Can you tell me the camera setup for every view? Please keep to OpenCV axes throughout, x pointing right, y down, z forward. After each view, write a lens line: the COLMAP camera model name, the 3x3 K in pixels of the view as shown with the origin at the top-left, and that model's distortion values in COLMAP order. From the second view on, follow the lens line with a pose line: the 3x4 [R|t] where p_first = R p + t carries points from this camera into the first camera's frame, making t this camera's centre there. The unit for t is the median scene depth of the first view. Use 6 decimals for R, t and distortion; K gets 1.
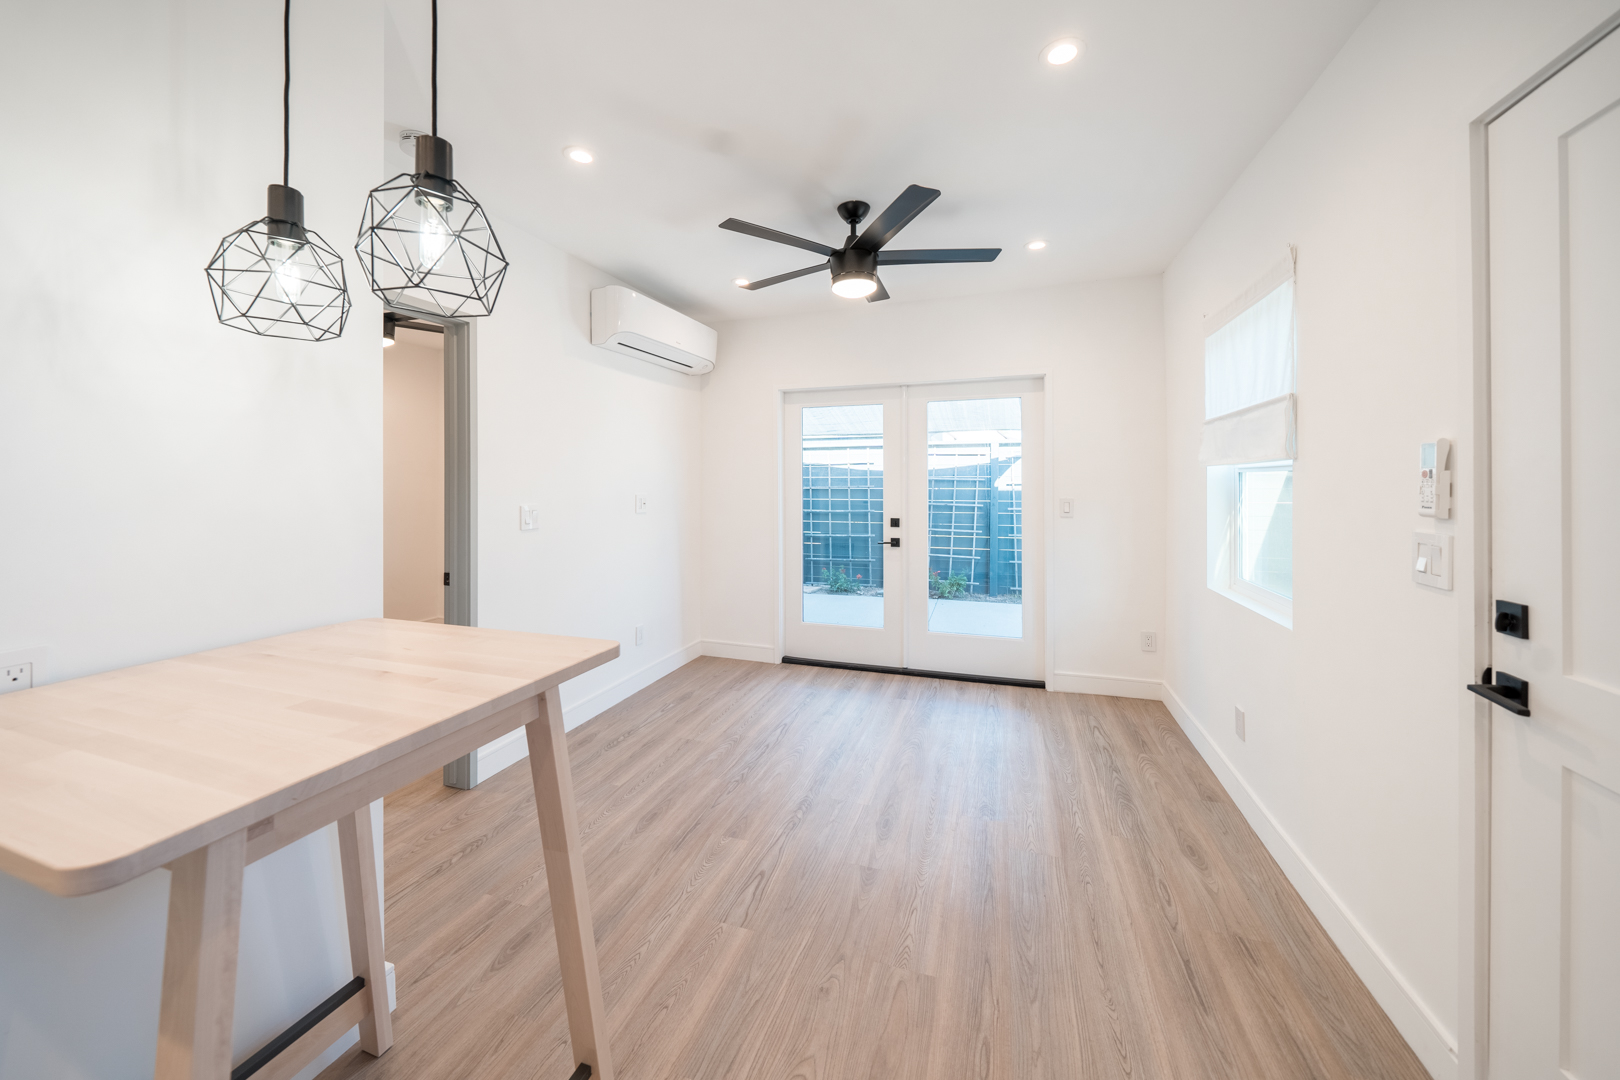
lens RADIAL K [[576.9, 0, 803.7], [0, 576.9, 502.6], [0, 0, 1]] dist [-0.001245, -0.000076]
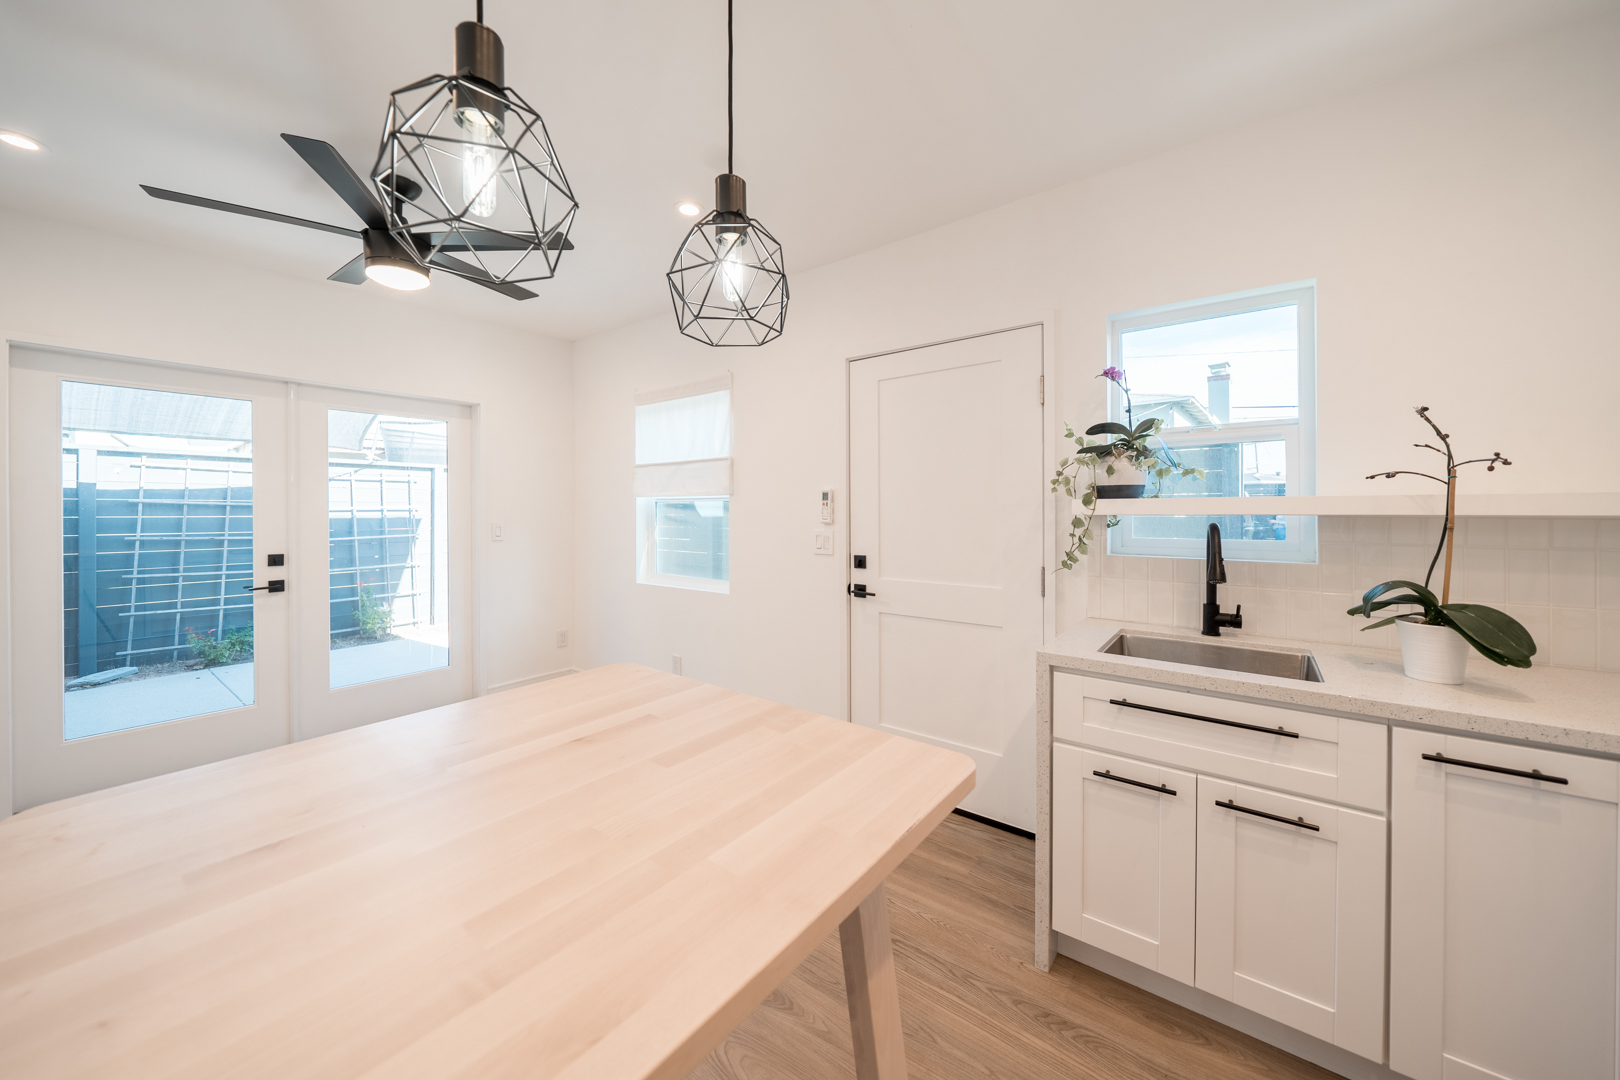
lens RADIAL K [[571.8, 0, 763.6], [0, 571.8, 530.8], [0, 0, 1]] dist [-0.001354, -0.000128]
pose [[0.349086, -0.031406, 0.936564, -0.514083], [0.031115, 0.999276, 0.021911, -0.000845], [-0.936574, 0.021492, 0.349811, 0.216860]]
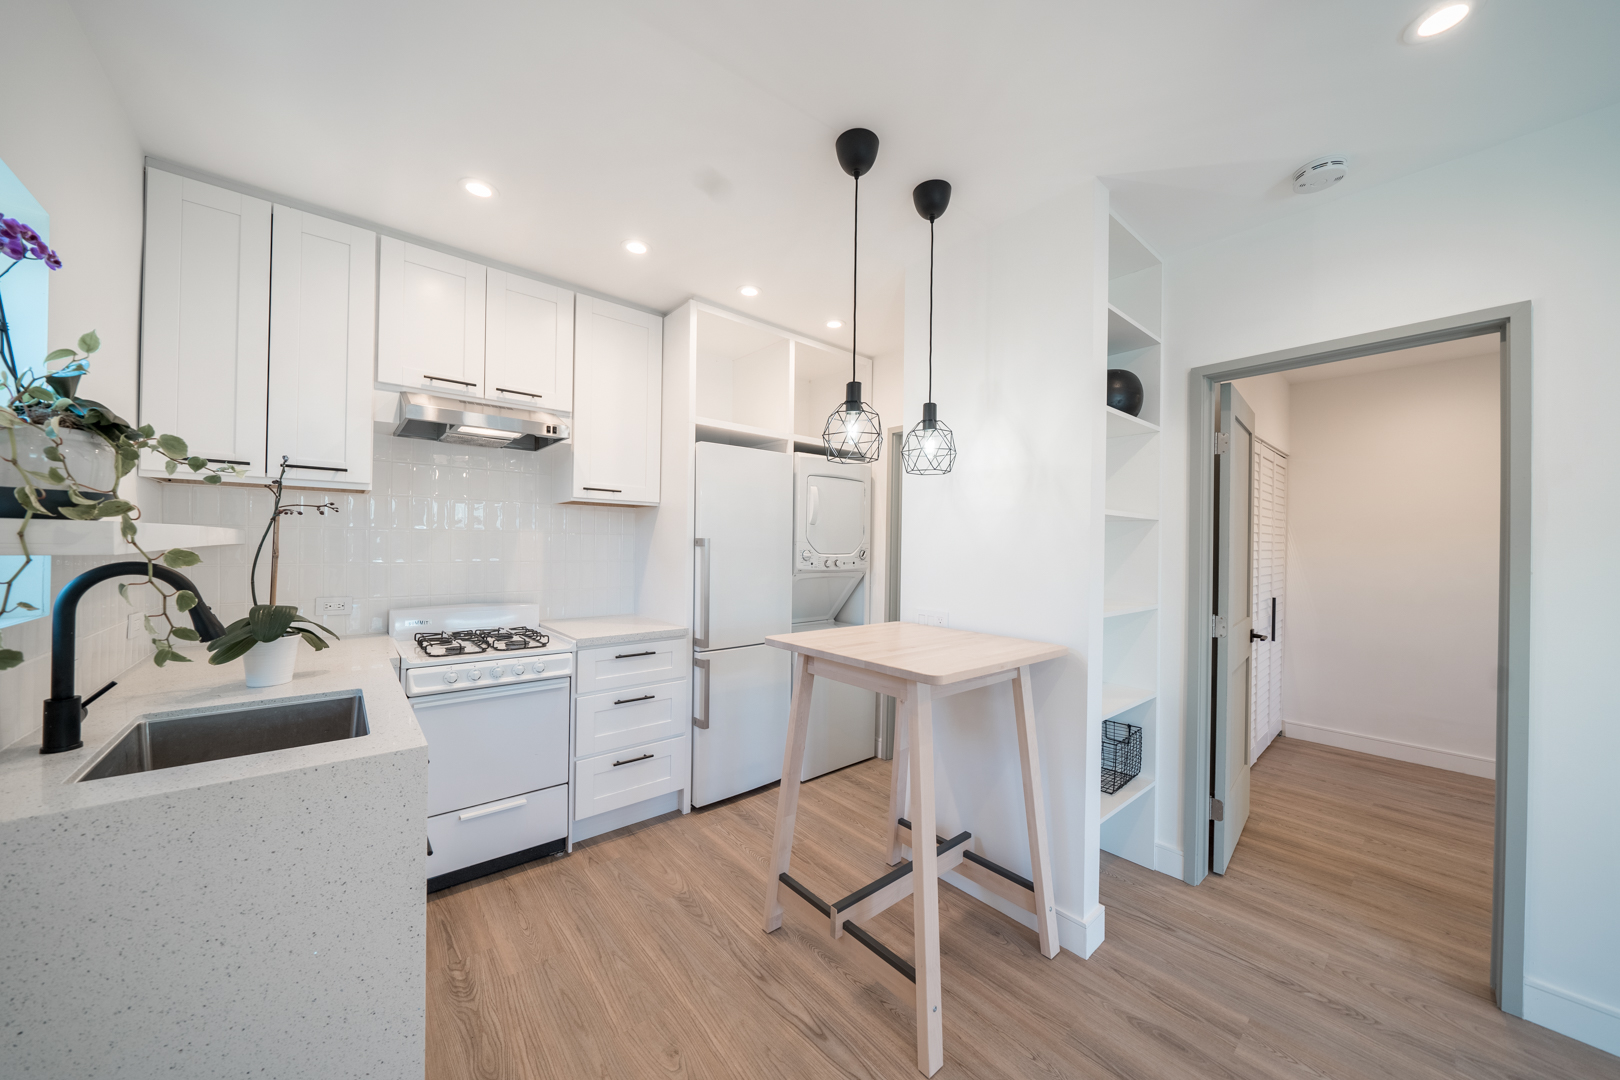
lens RADIAL K [[552.5, 0, 798.3], [0, 552.5, 510.1], [0, 0, 1]] dist [-0.001992, -0.000094]
pose [[-0.513105, -0.058546, -0.856327, 0.393330], [-0.041313, 0.998199, -0.043492, -0.018238], [0.857331, 0.013062, -0.514600, 0.584813]]
